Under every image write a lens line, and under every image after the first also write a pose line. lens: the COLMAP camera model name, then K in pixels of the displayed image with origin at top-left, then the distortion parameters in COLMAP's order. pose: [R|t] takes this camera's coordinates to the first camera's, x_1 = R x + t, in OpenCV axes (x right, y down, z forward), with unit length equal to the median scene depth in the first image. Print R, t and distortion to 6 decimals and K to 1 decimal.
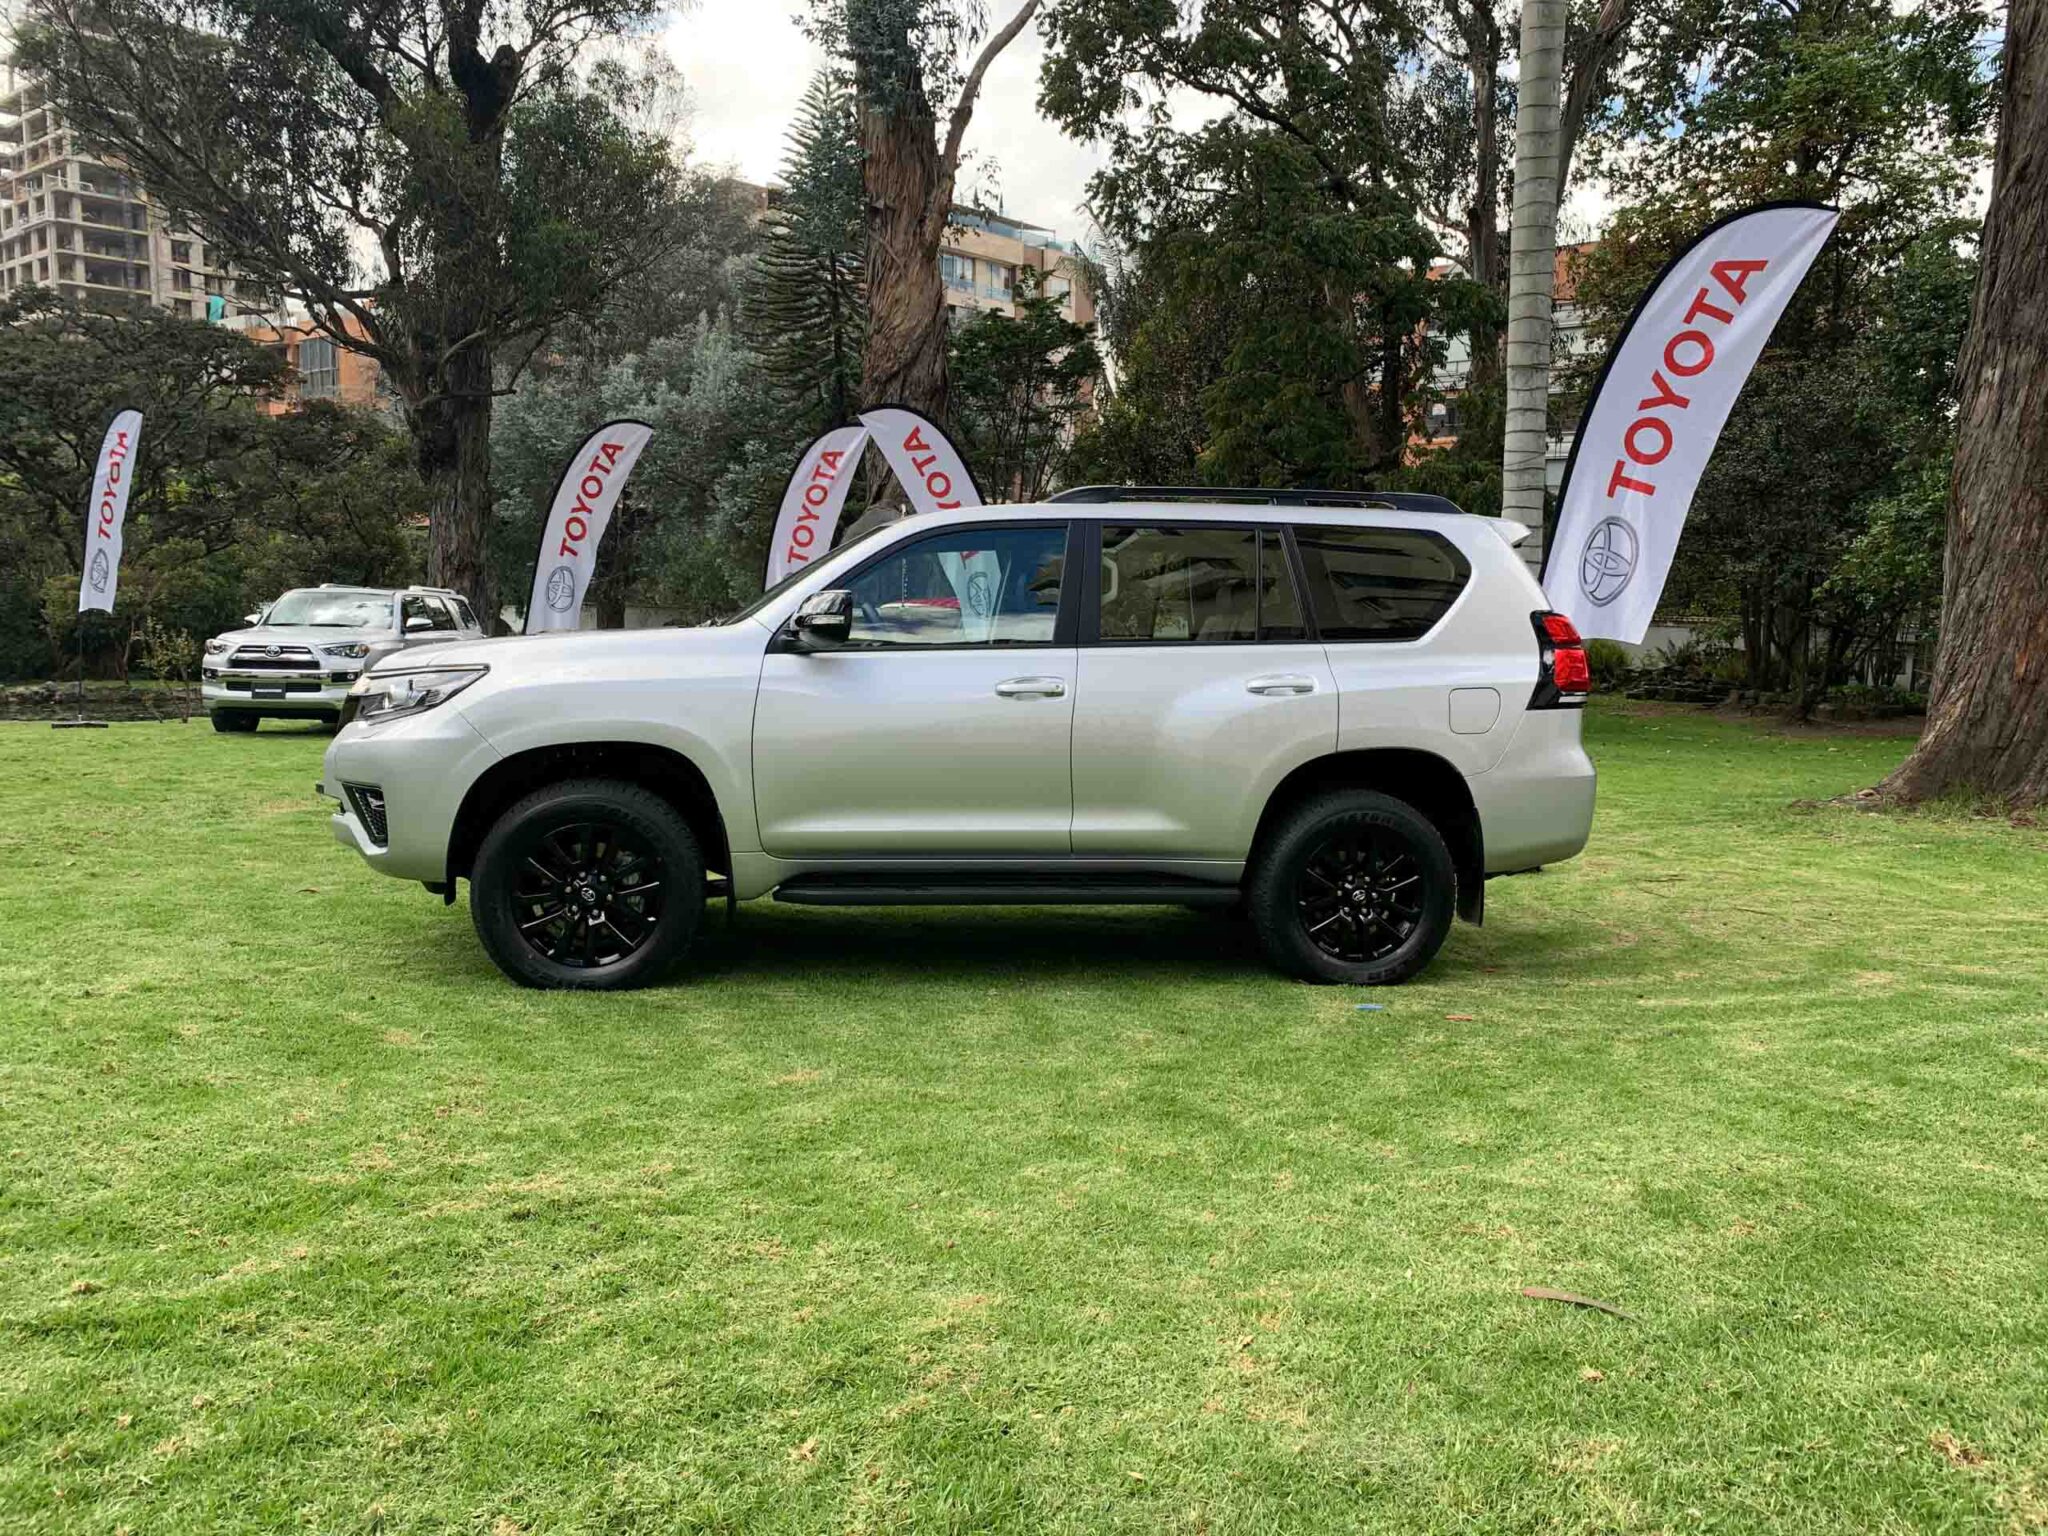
lens RADIAL K [[1517.8, 0, 1009.7], [0, 1517.8, 759.9], [0, 0, 1]] dist [0.007490, -0.003087]
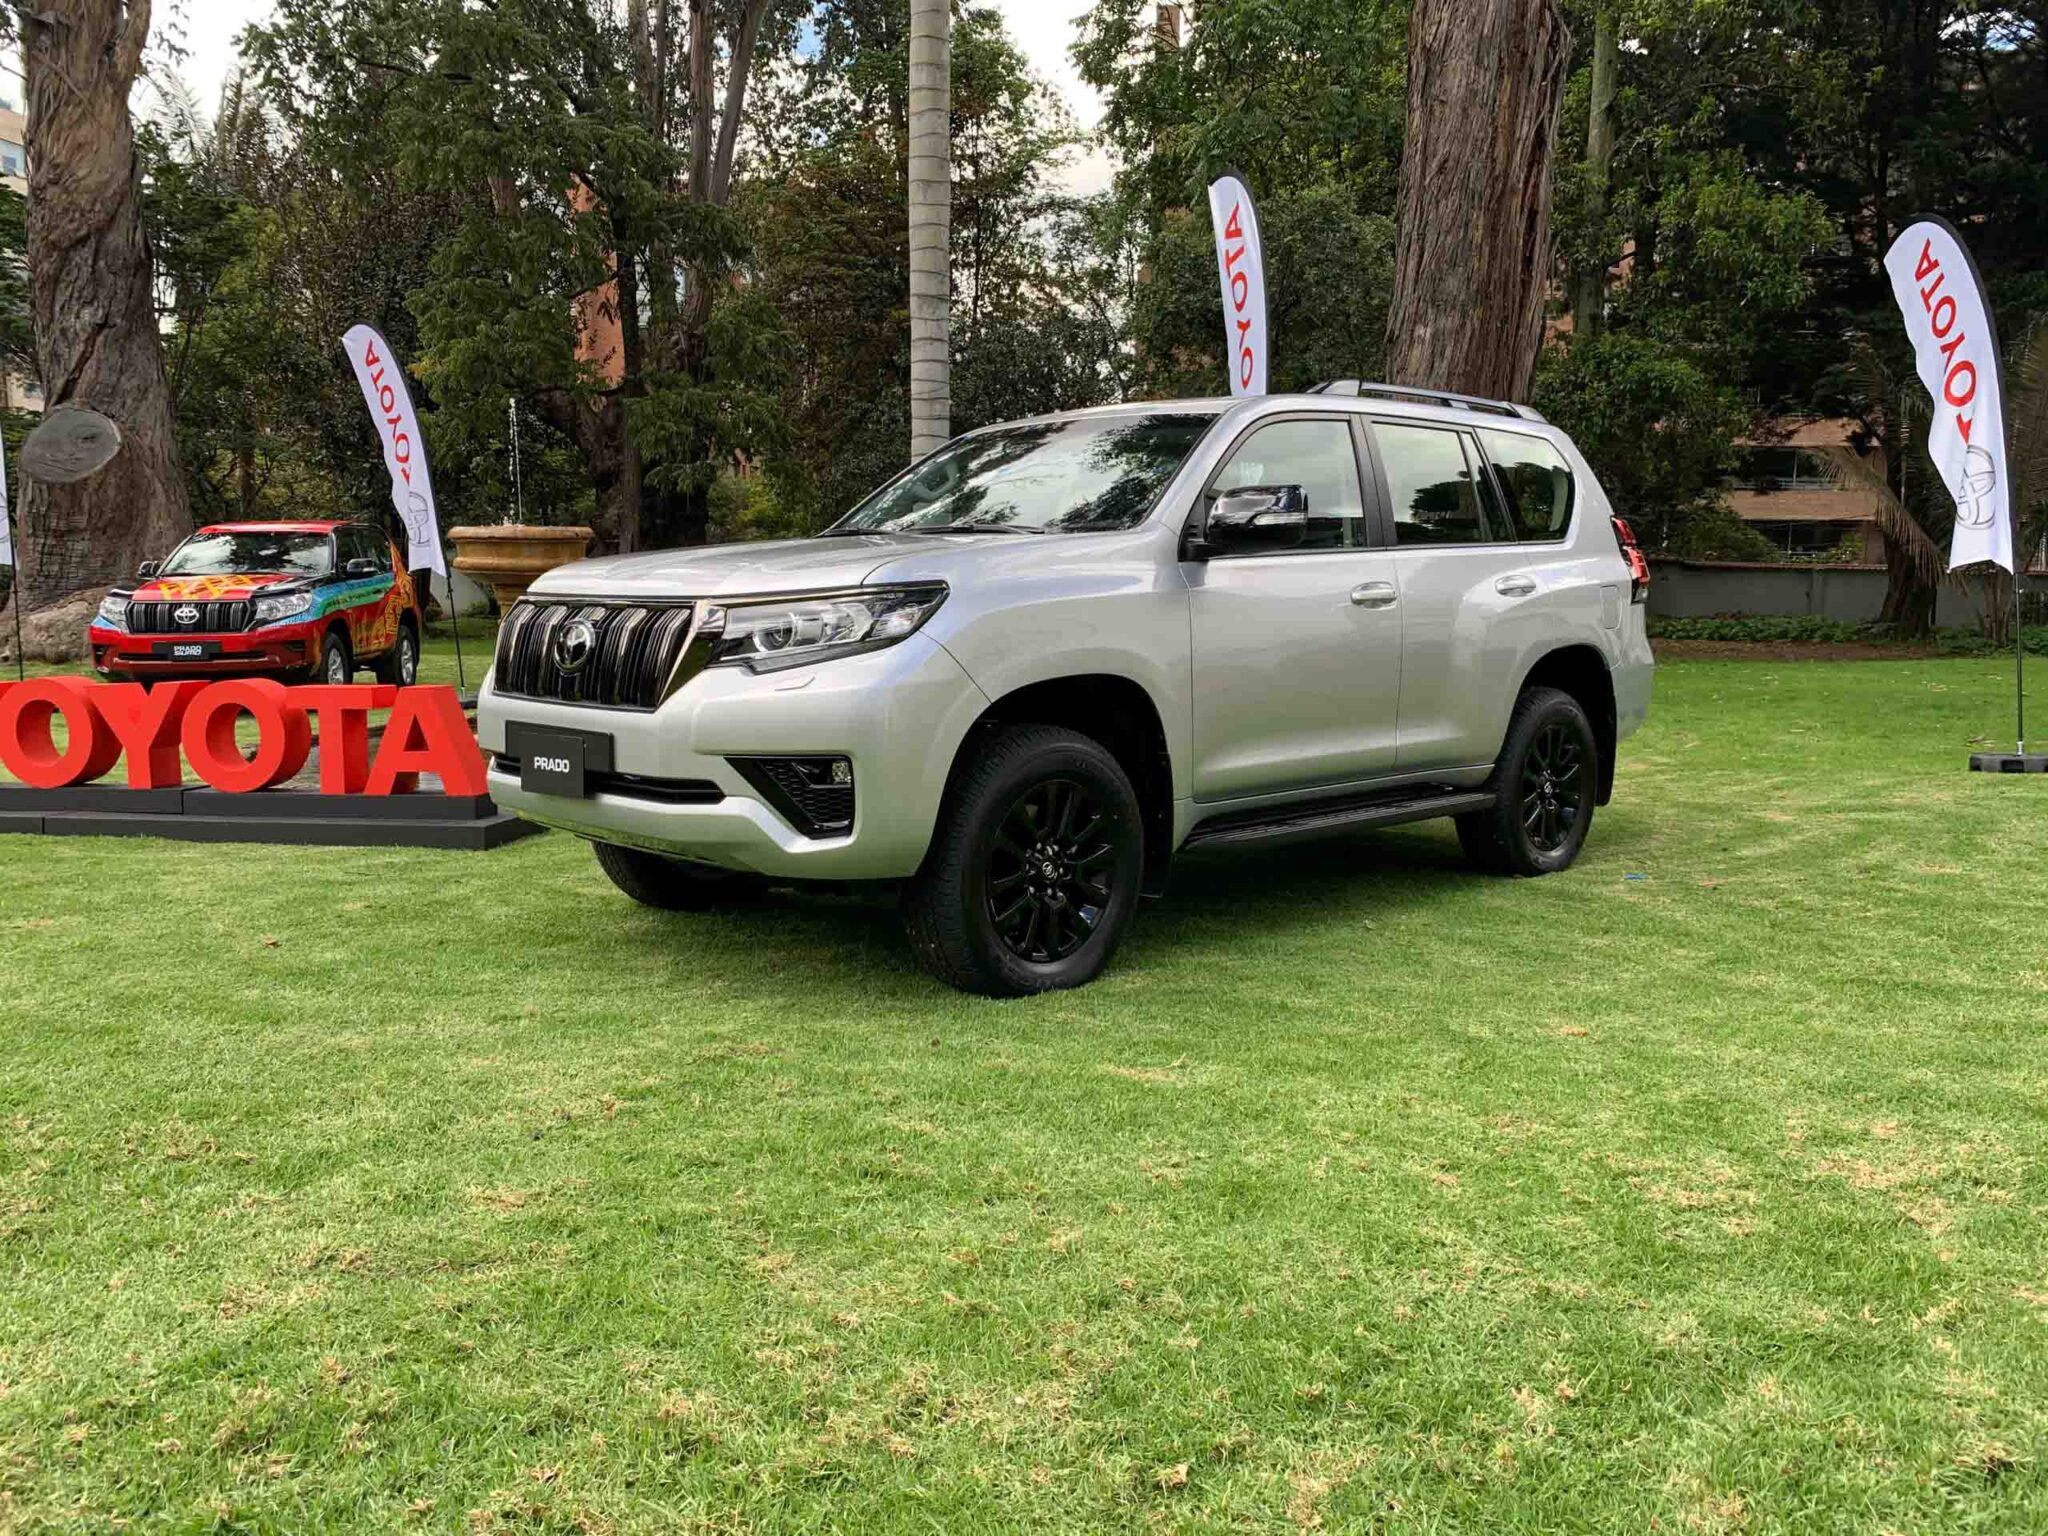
lens RADIAL K [[1517.8, 0, 1009.7], [0, 1517.8, 759.9], [0, 0, 1]] dist [0.007490, -0.003087]
pose [[0.839188, -0.082741, 0.537510, -0.313316], [0.058154, 0.996344, 0.062578, -0.007838], [-0.540723, -0.021256, 0.840932, 0.150328]]
